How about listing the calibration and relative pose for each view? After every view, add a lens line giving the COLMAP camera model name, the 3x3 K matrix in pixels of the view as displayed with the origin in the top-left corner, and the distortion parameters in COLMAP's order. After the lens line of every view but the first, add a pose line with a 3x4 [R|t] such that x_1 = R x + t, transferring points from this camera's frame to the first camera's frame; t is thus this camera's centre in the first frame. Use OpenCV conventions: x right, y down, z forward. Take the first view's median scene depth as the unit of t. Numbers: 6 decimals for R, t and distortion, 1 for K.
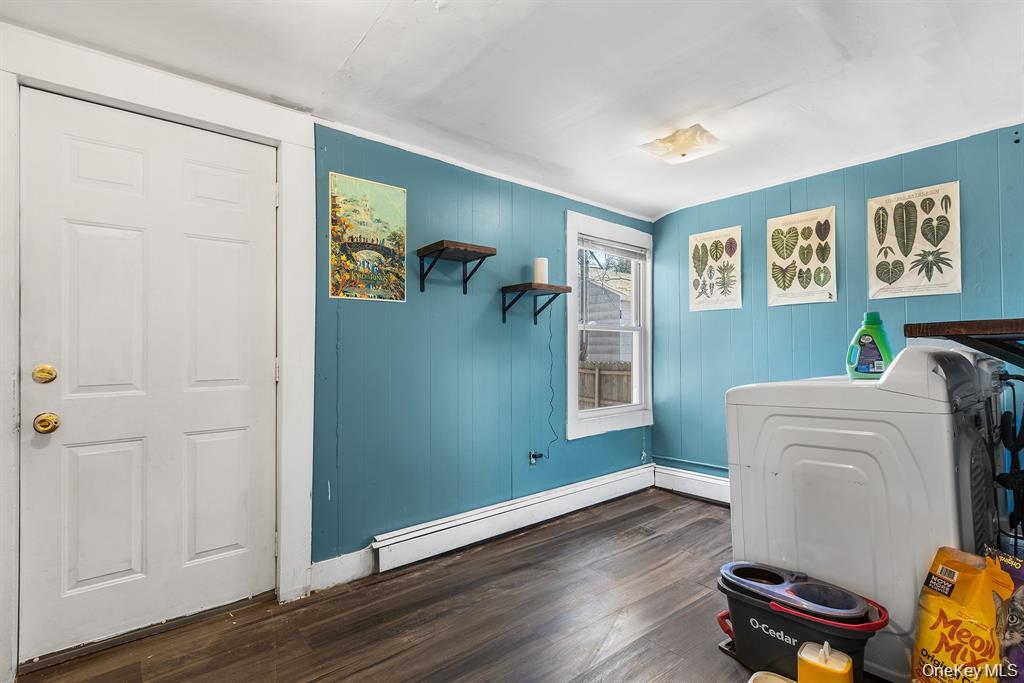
lens RADIAL K [[470.2, 0, 509.7], [0, 470.2, 341.7], [0, 0, 1]] dist [-0.001686, 0.000298]
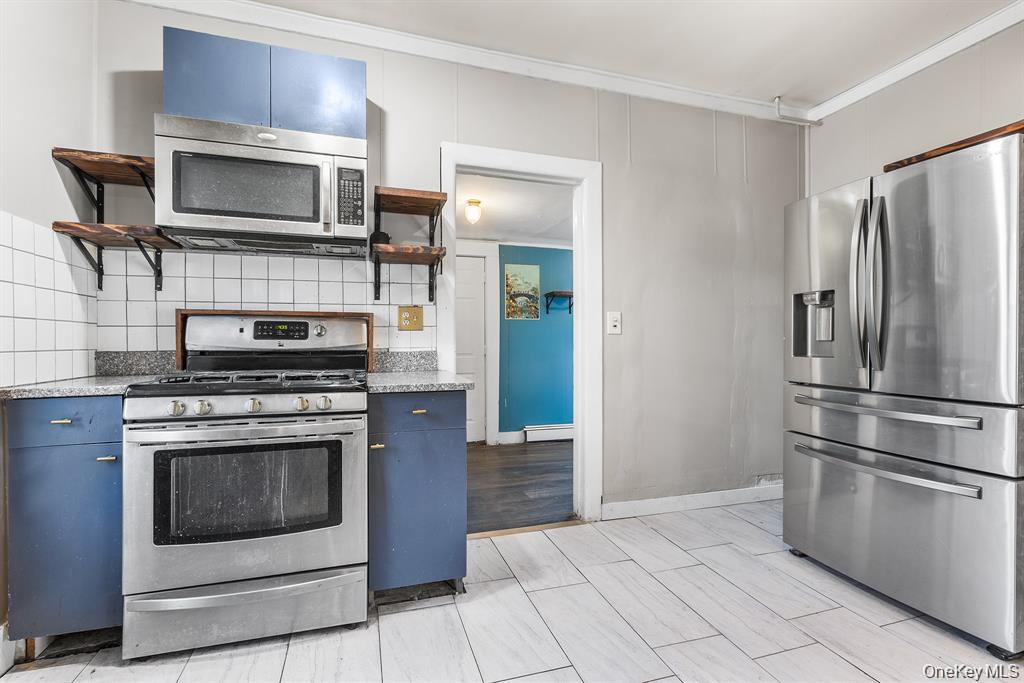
lens RADIAL K [[470.2, 0, 512.7], [0, 470.2, 352.6], [0, 0, 1]] dist [-0.001686, 0.000298]
pose [[0.932207, 0.012748, -0.361700, 0.464760], [0.005097, 0.998818, 0.048341, -0.040083], [0.361889, -0.046908, 0.931040, -1.091086]]
